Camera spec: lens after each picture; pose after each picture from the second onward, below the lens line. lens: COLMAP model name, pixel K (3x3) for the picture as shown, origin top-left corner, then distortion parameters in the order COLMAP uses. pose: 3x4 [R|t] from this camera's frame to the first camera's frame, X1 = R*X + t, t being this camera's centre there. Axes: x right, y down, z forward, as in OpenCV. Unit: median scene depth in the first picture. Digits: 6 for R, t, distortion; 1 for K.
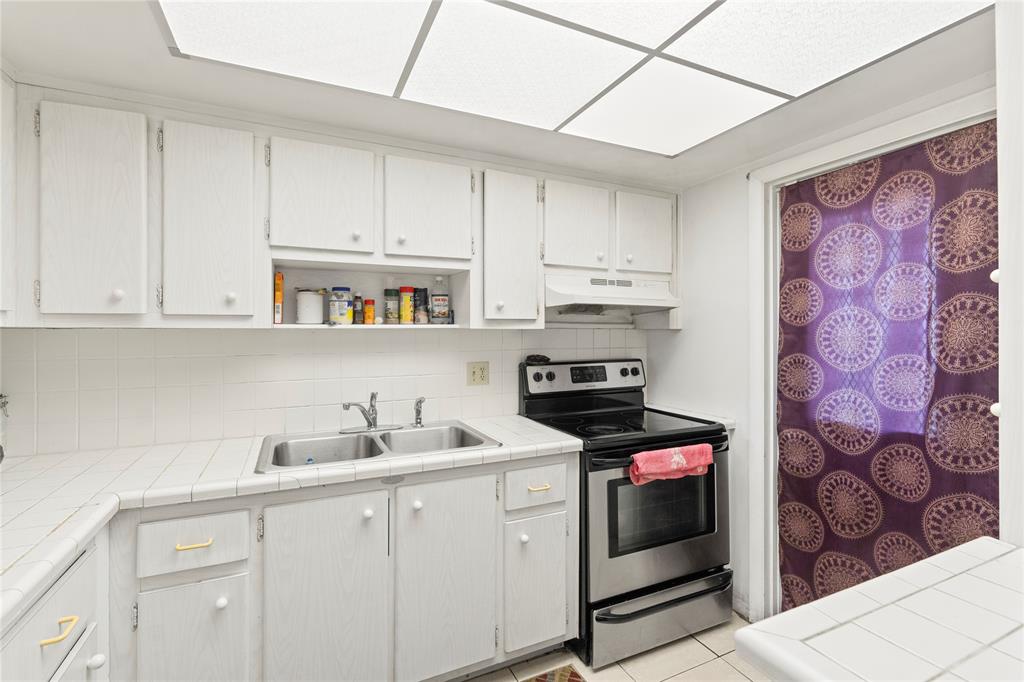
lens RADIAL K [[461.3, 0, 510.6], [0, 461.3, 331.6], [0, 0, 1]] dist [-0.008961, 0.002157]
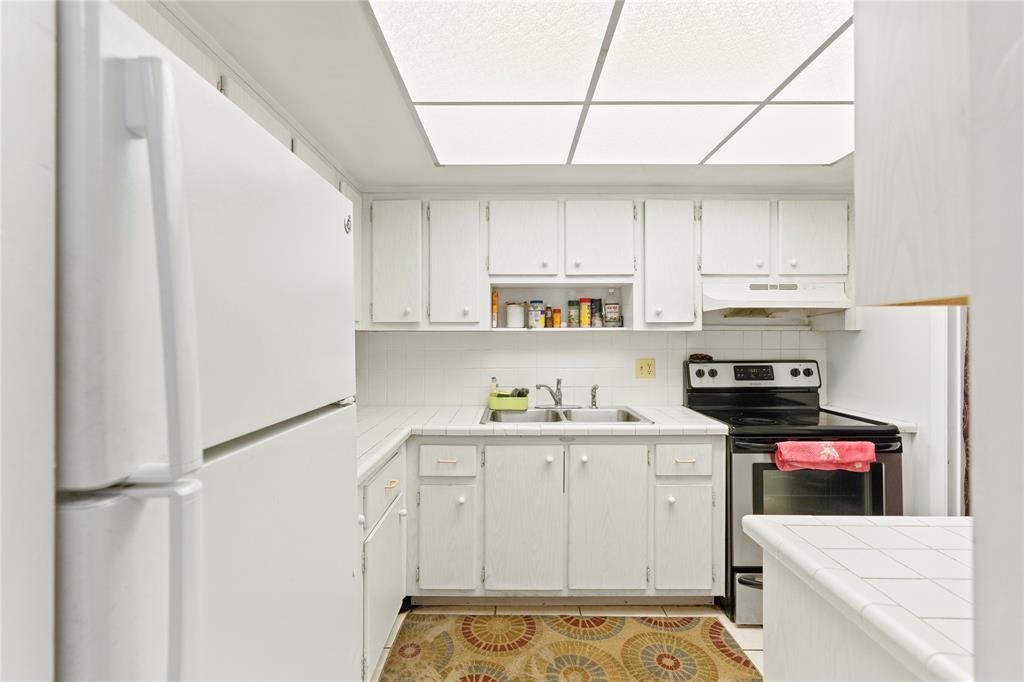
lens RADIAL K [[461.3, 0, 513.7], [0, 461.3, 340.2], [0, 0, 1]] dist [-0.008961, 0.002157]
pose [[0.905085, 0.002240, -0.425226, 0.157744], [0.000150, 0.999984, 0.005589, 0.013437], [0.425232, -0.005122, 0.905070, -0.271893]]
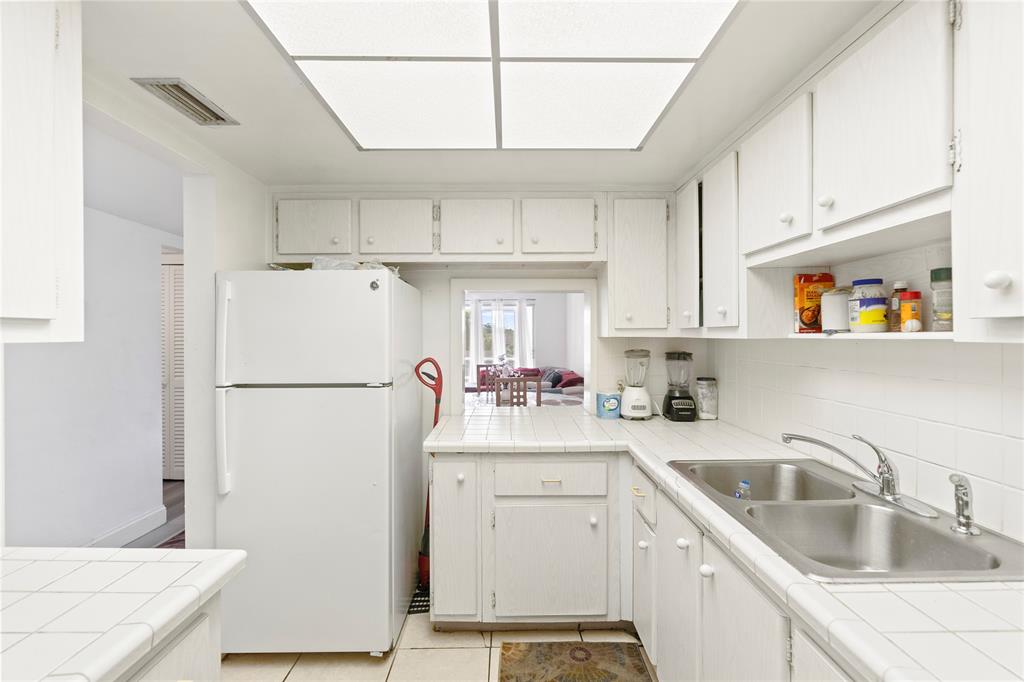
lens RADIAL K [[461.3, 0, 509.0], [0, 461.3, 337.7], [0, 0, 1]] dist [-0.008961, 0.002157]
pose [[-0.412902, 0.007037, -0.910748, 0.527255], [-0.001515, 0.999963, 0.008413, -0.014066], [0.910774, 0.004854, -0.412876, 0.845223]]
